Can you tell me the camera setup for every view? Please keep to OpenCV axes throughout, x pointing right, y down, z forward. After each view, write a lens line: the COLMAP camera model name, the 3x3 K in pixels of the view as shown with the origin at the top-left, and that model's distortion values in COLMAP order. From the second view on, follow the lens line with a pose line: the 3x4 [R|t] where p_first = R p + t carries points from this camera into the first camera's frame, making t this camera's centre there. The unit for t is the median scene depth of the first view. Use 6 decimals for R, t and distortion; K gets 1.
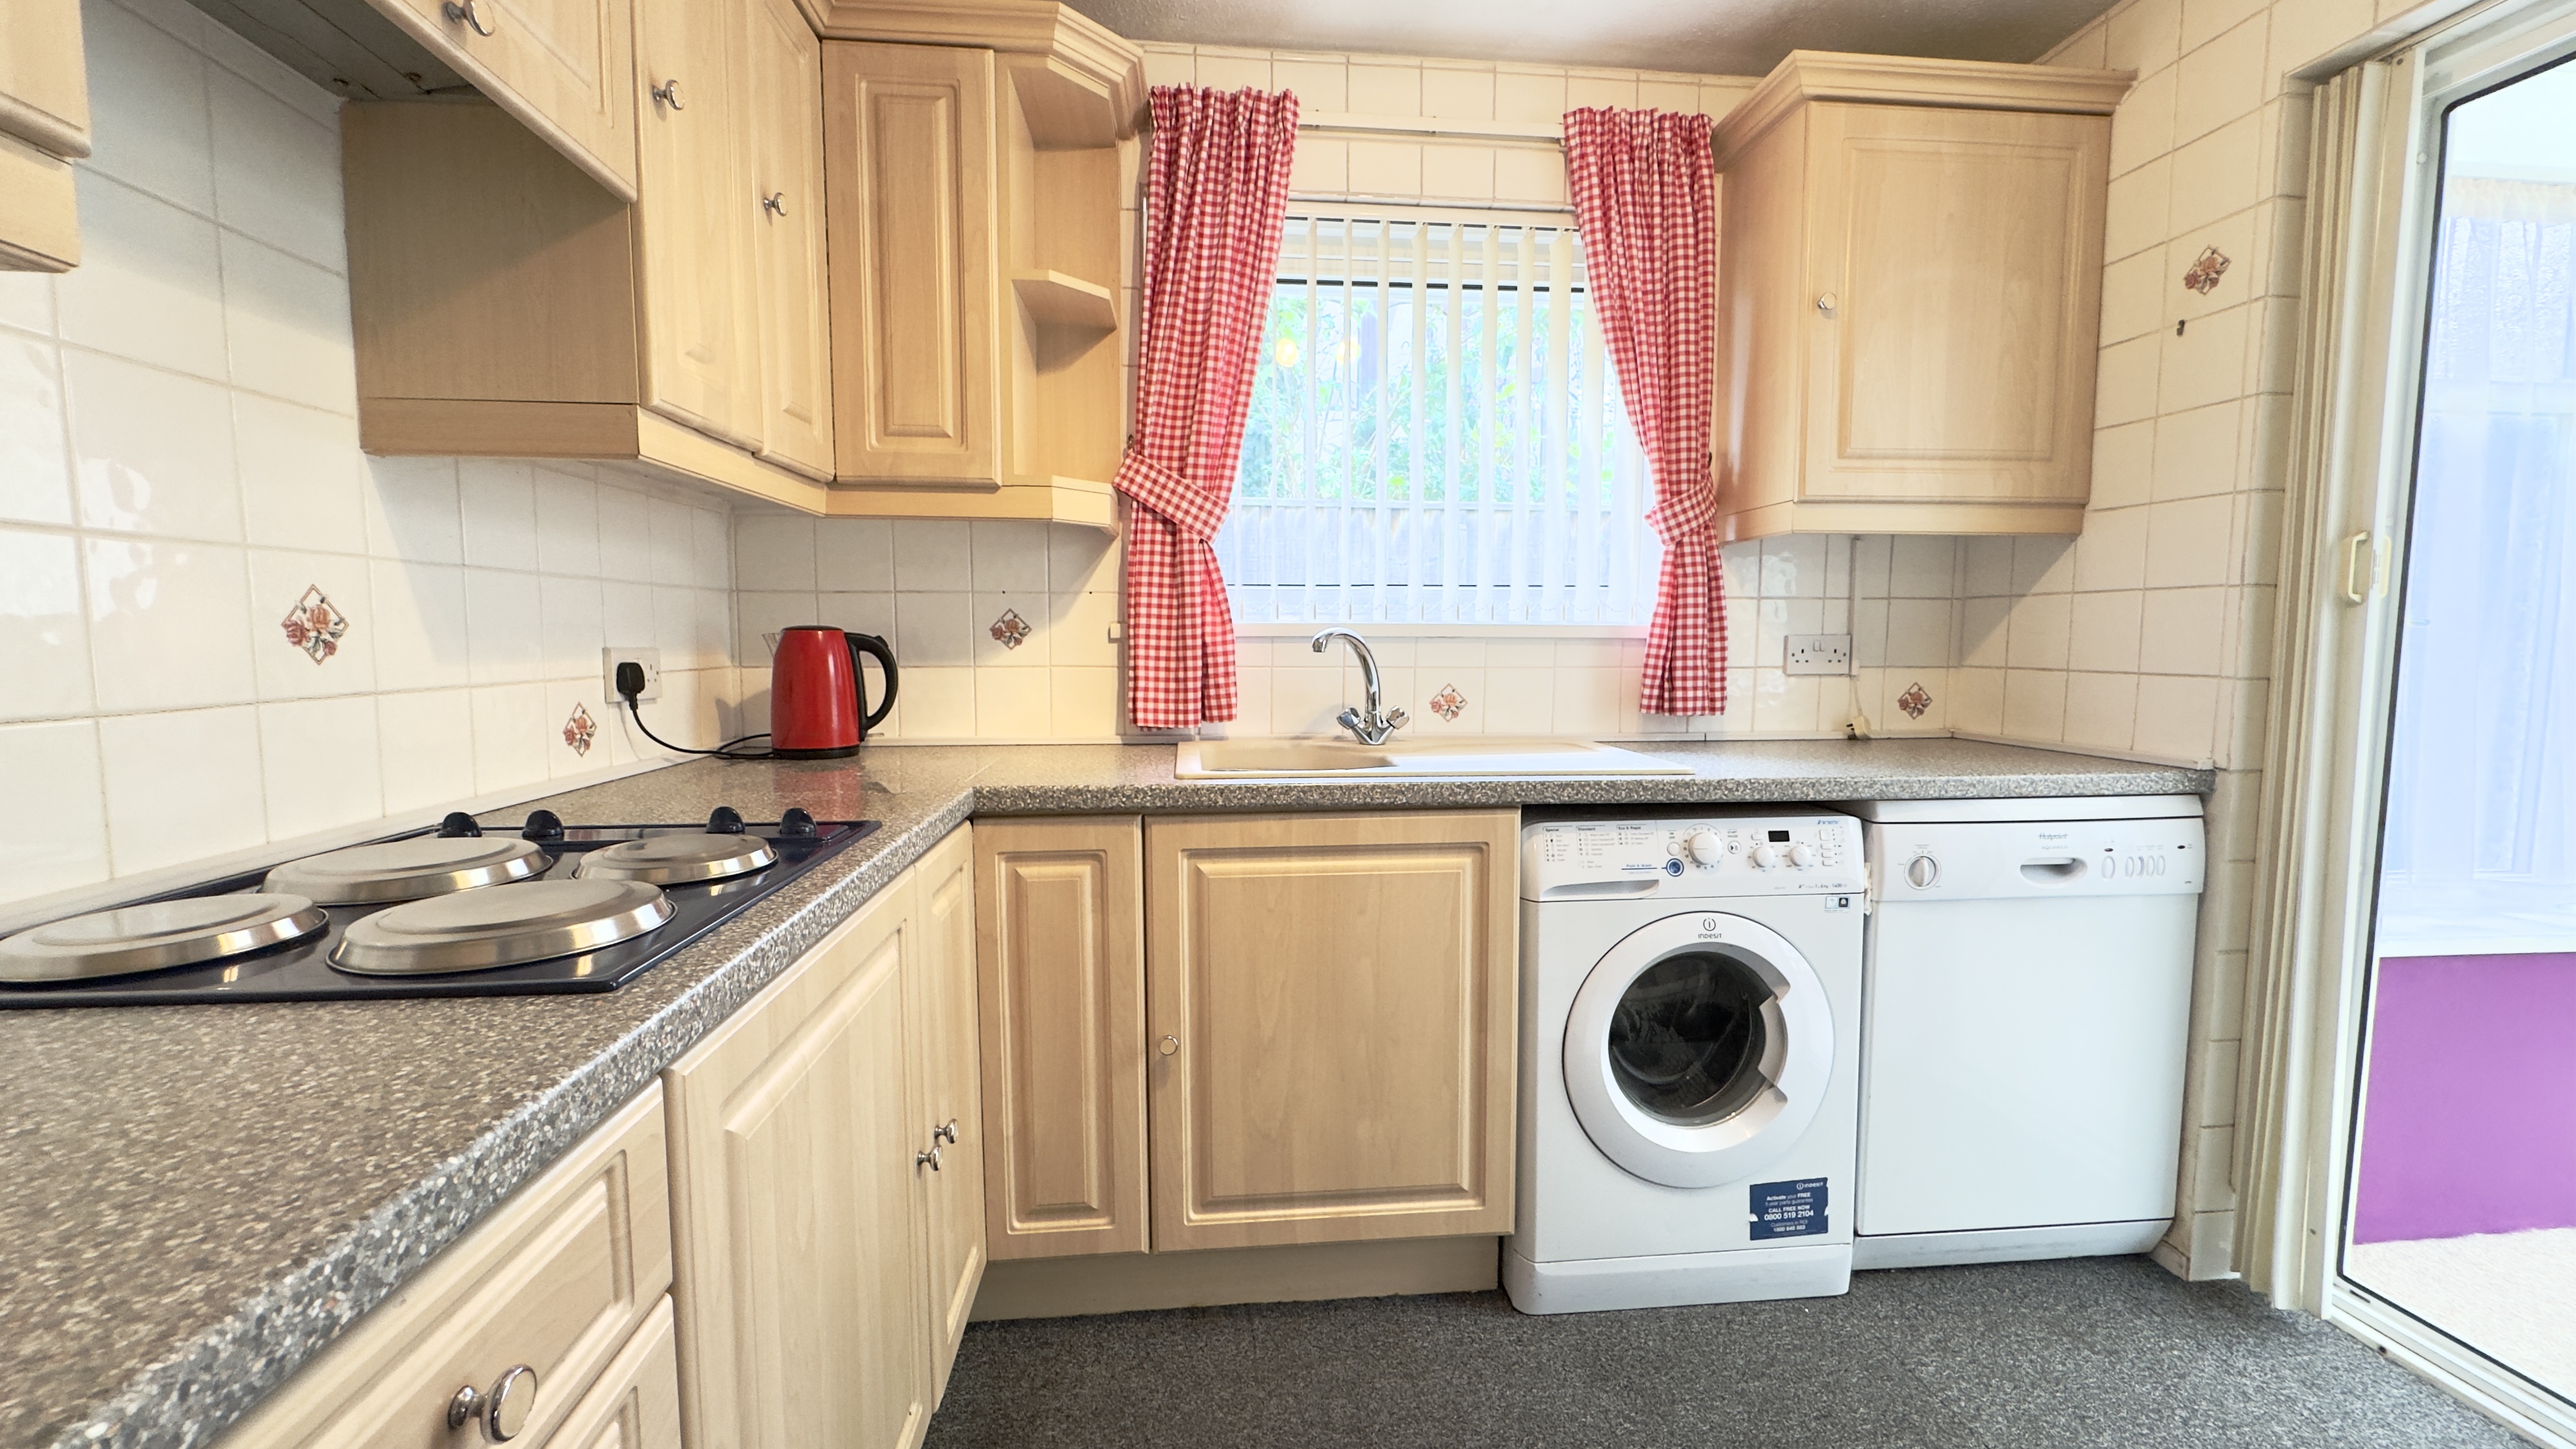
lens RADIAL K [[1030.2, 0, 1288.0], [0, 1030.2, 724.5], [0, 0, 1]] dist [0.000274, 0.000059]
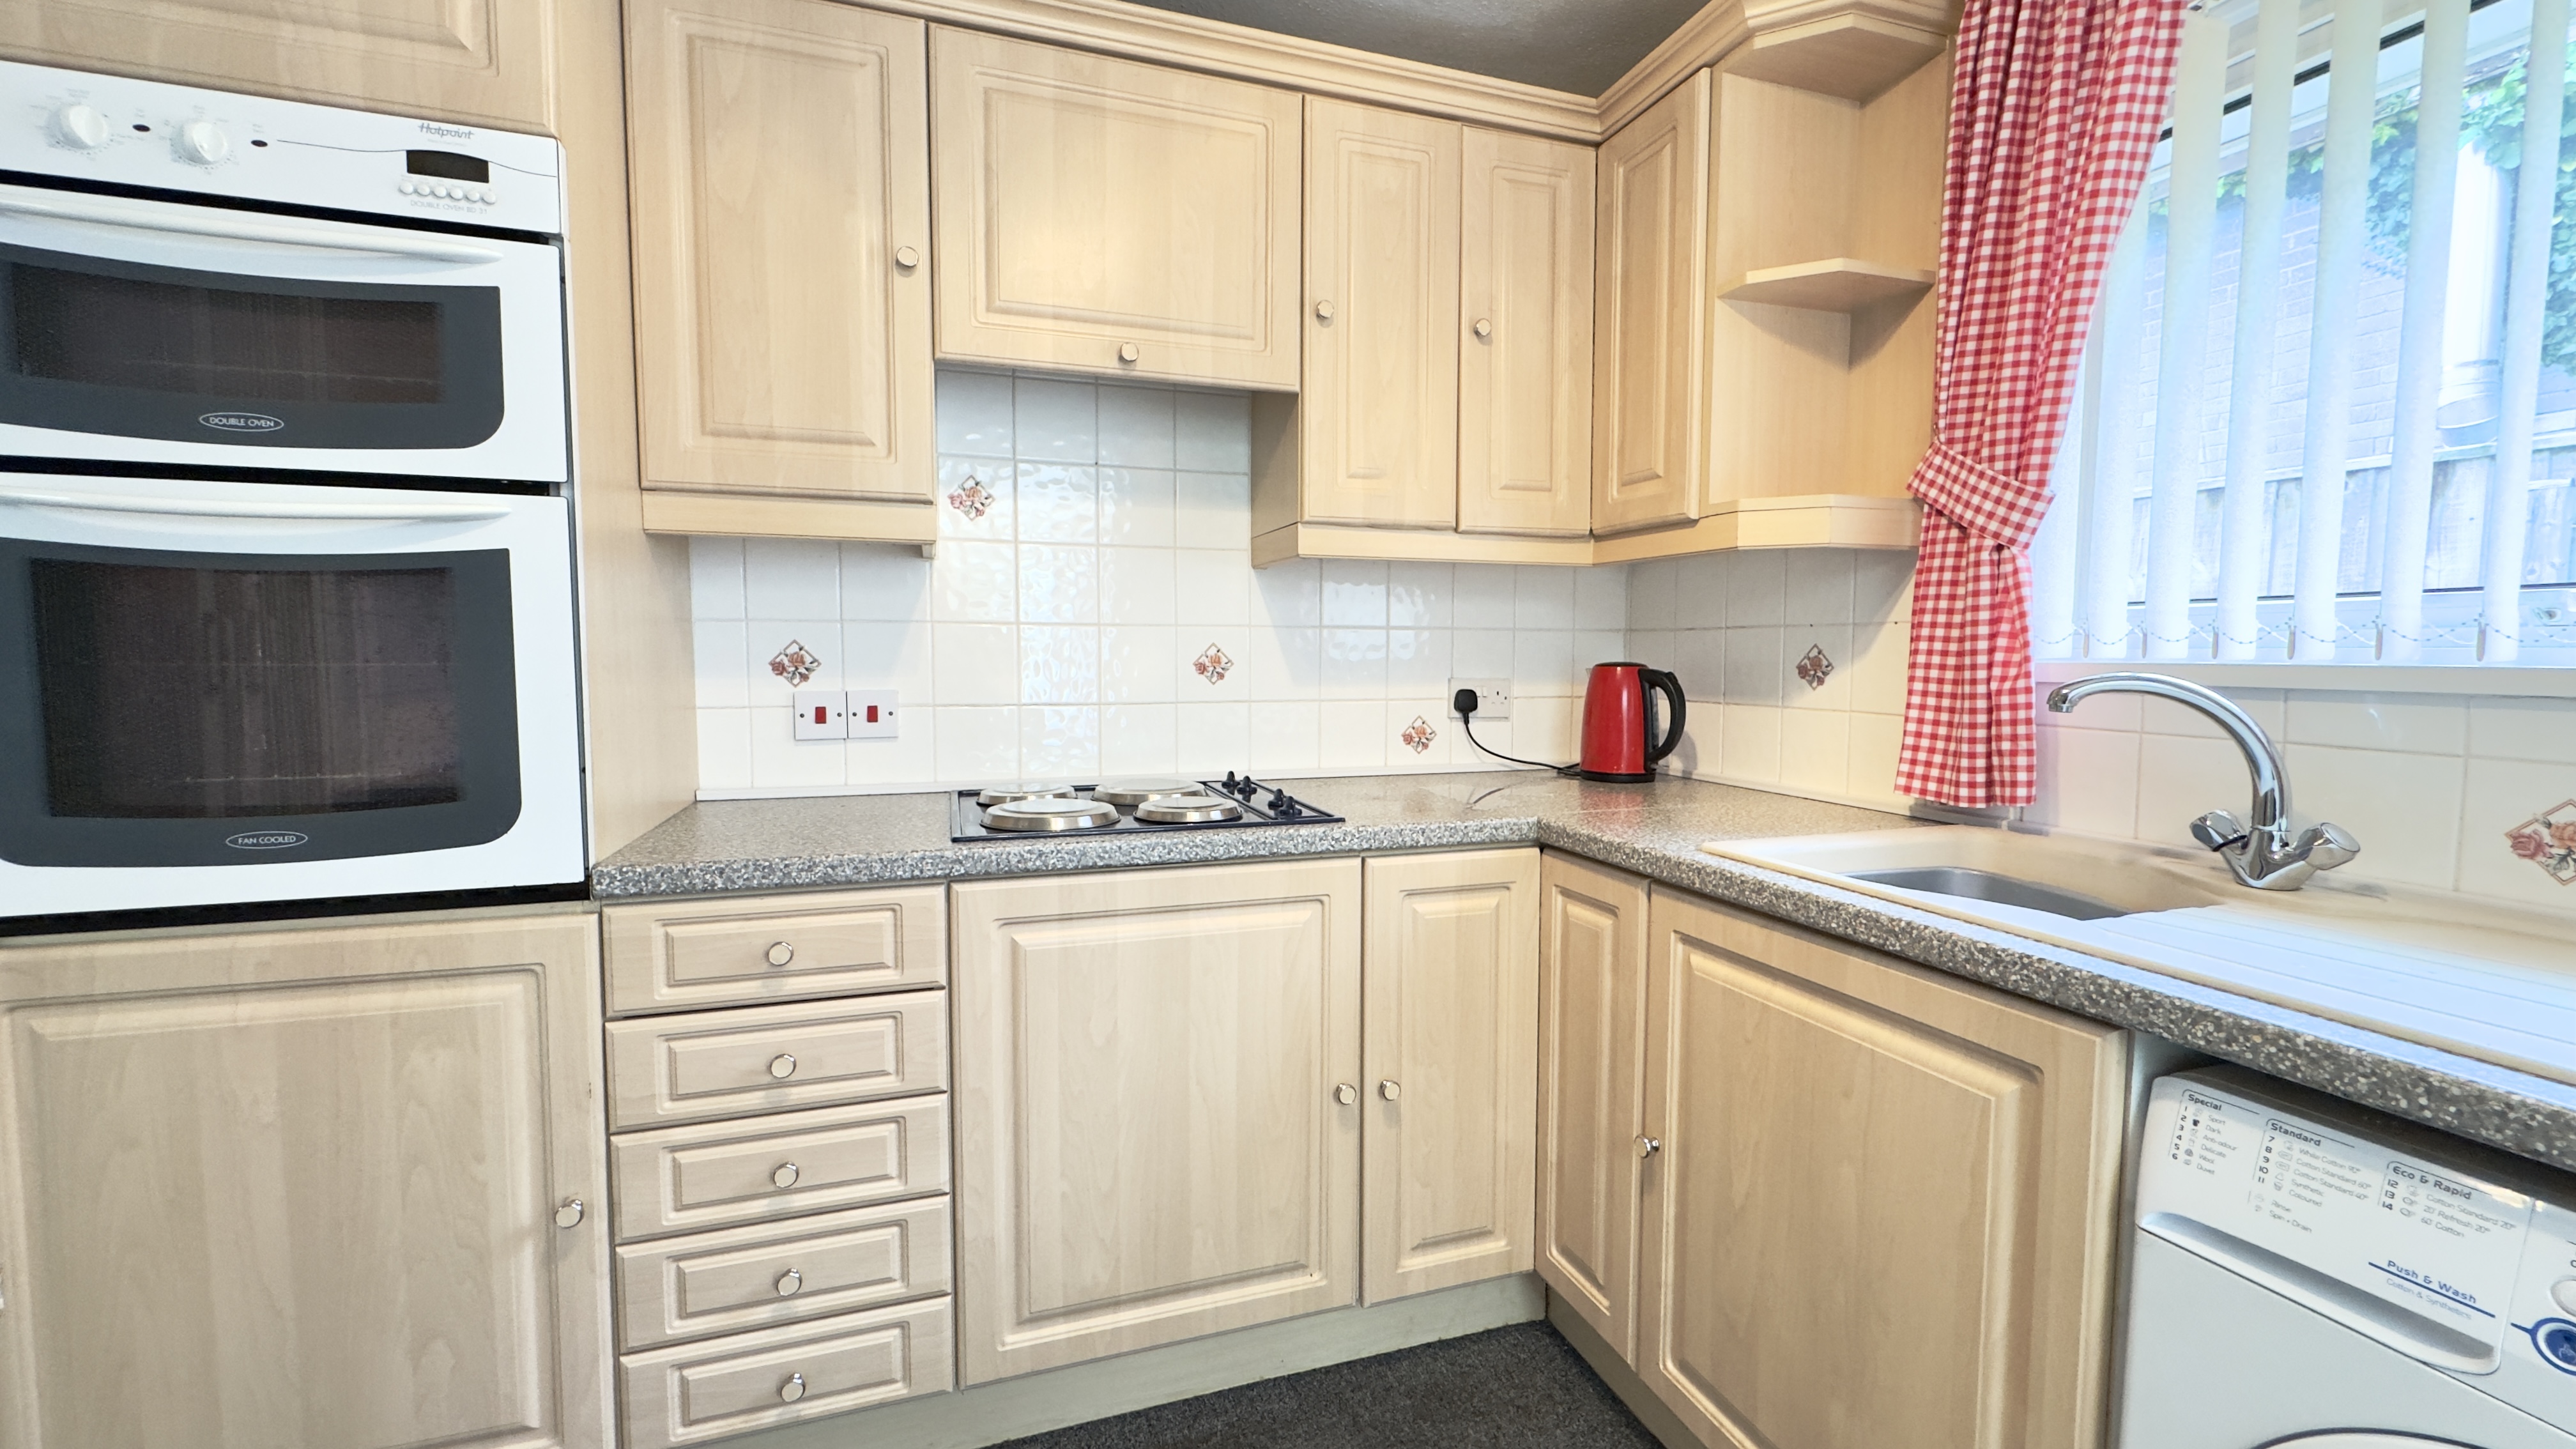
lens RADIAL K [[1026.3, 0, 1288.0], [0, 1026.3, 724.5], [0, 0, 1]] dist [-0.002799, 0.000048]
pose [[0.225864, 0.068413, -0.971754, 0.565104], [-0.088560, 0.994842, 0.049455, -0.054864], [0.970125, 0.074888, 0.230758, 0.422859]]
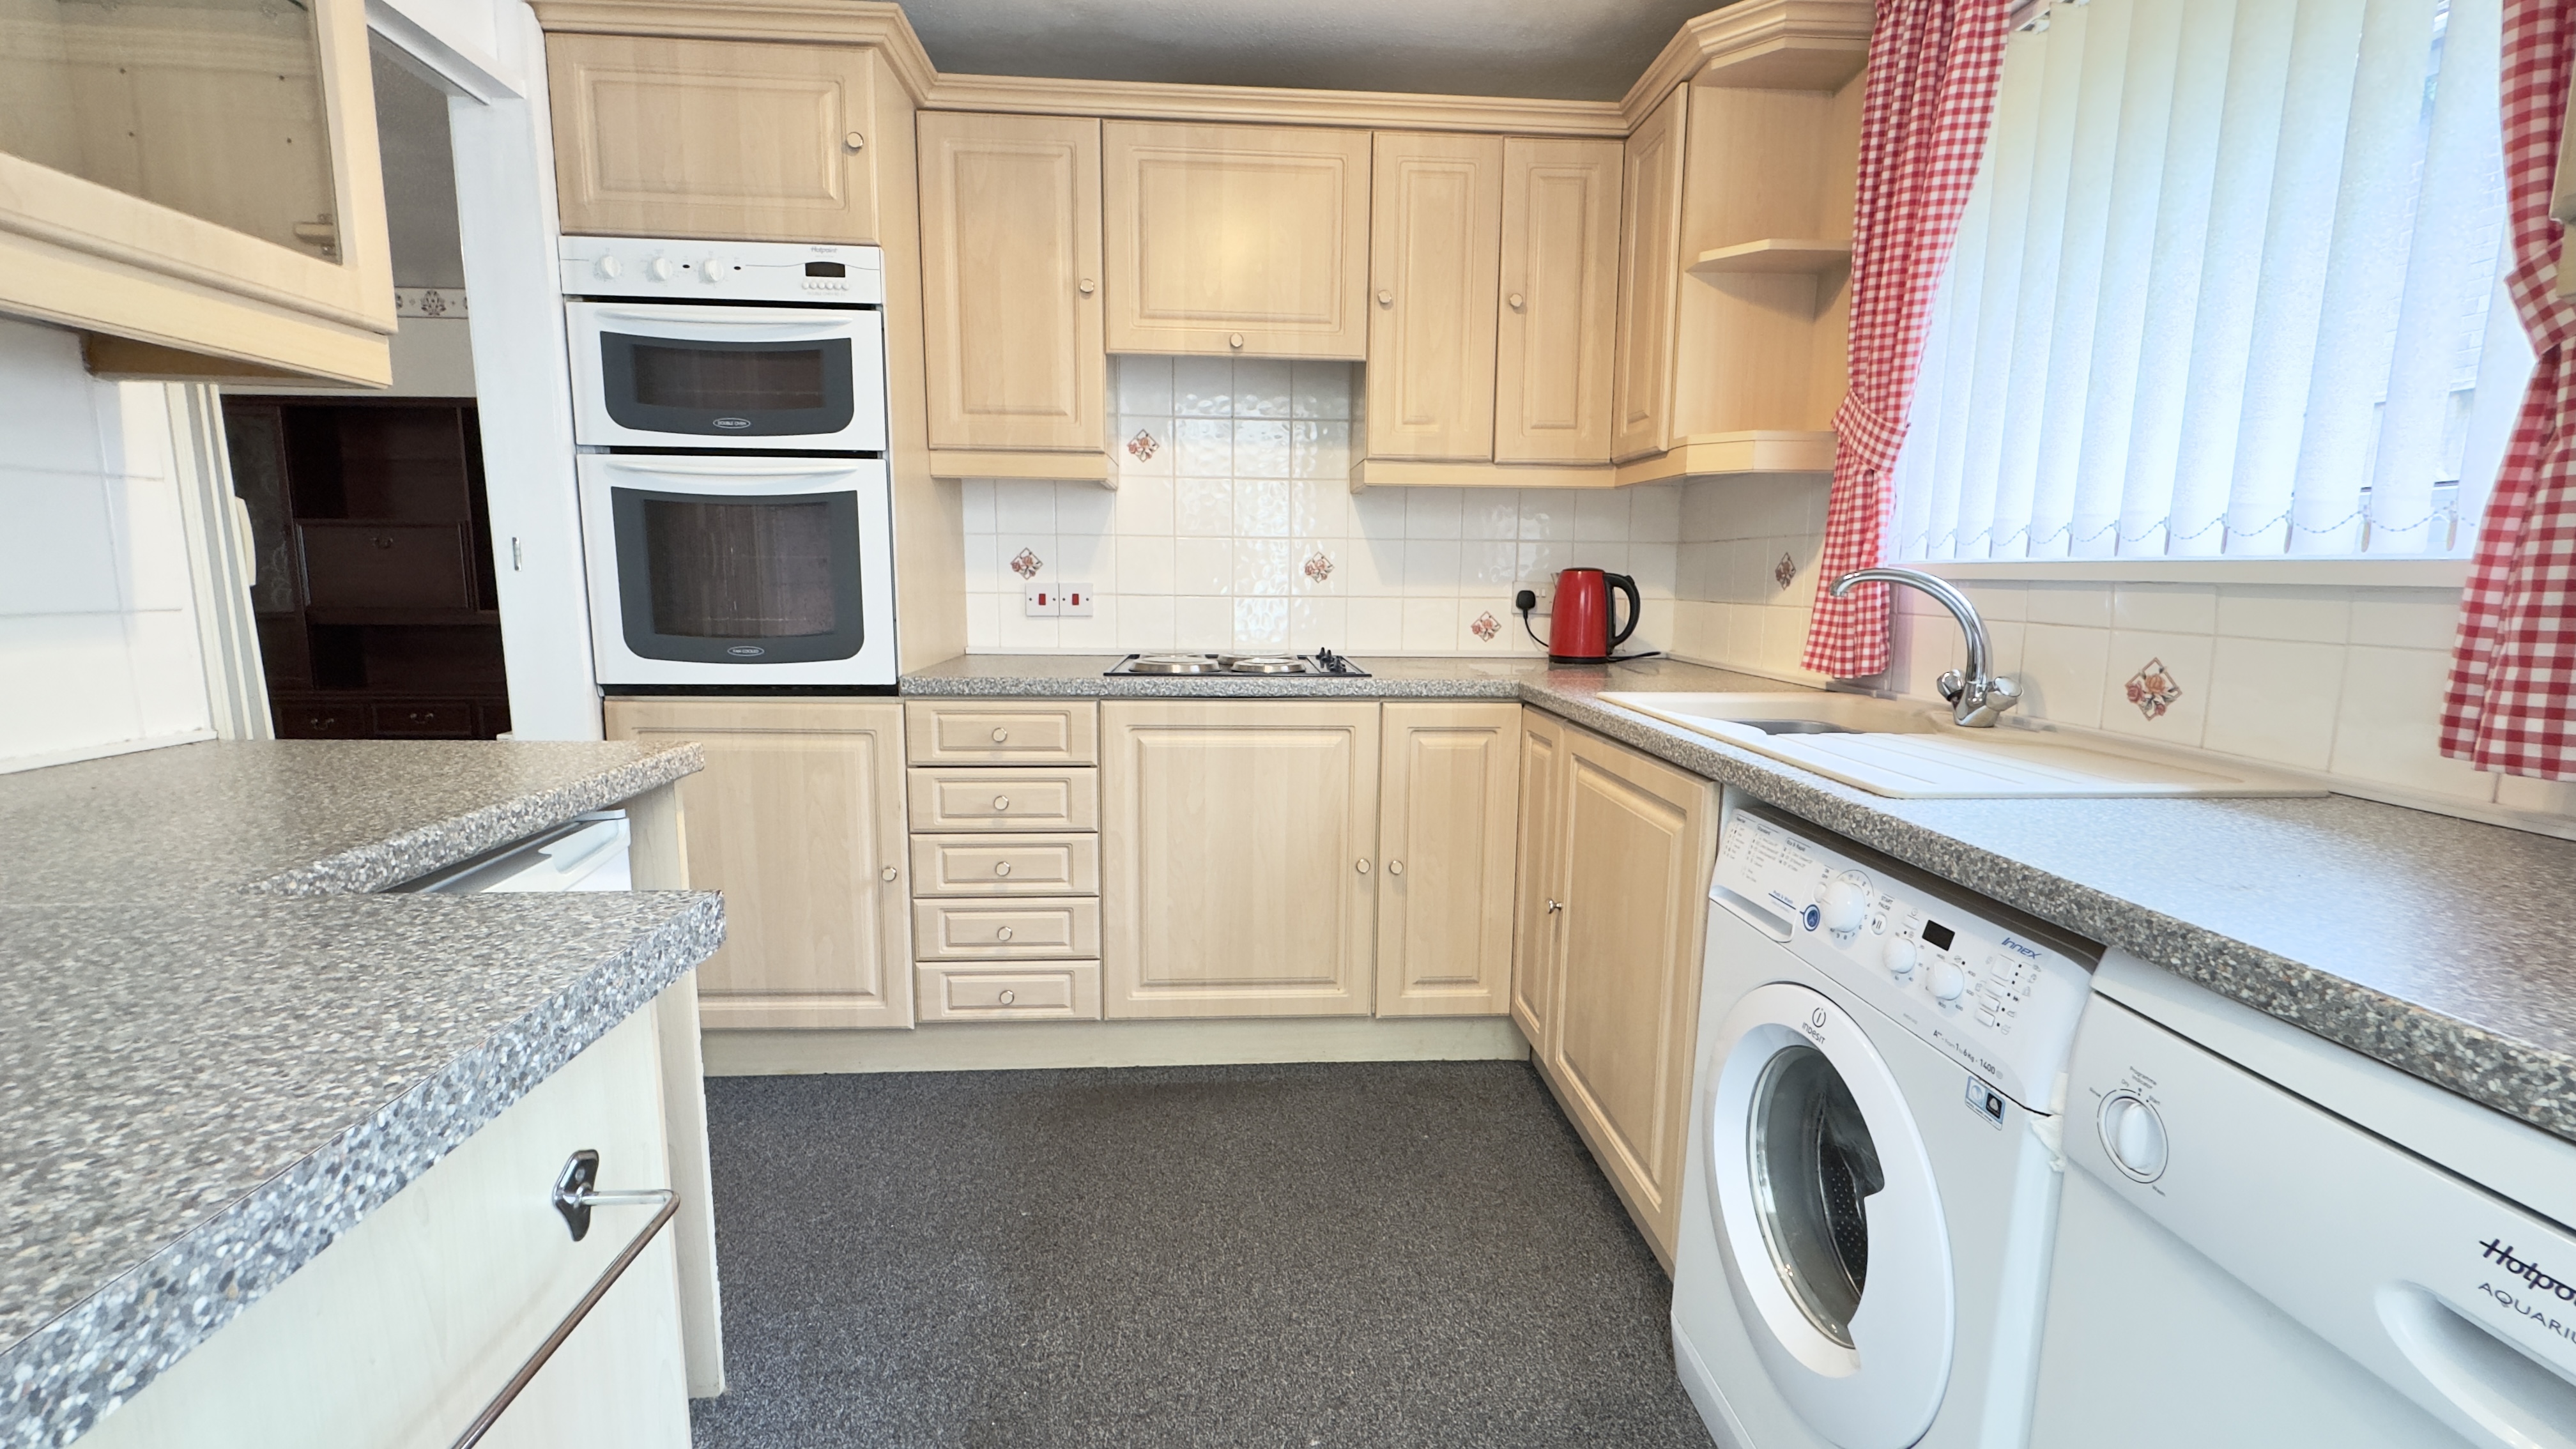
lens RADIAL K [[1026.3, 0, 1288.0], [0, 1026.3, 724.5], [0, 0, 1]] dist [-0.002799, 0.000048]
pose [[-0.032151, 0.144855, -0.988930, 0.959482], [-0.098322, 0.984184, 0.147357, -0.048791], [0.994635, 0.101971, -0.017400, 0.605795]]
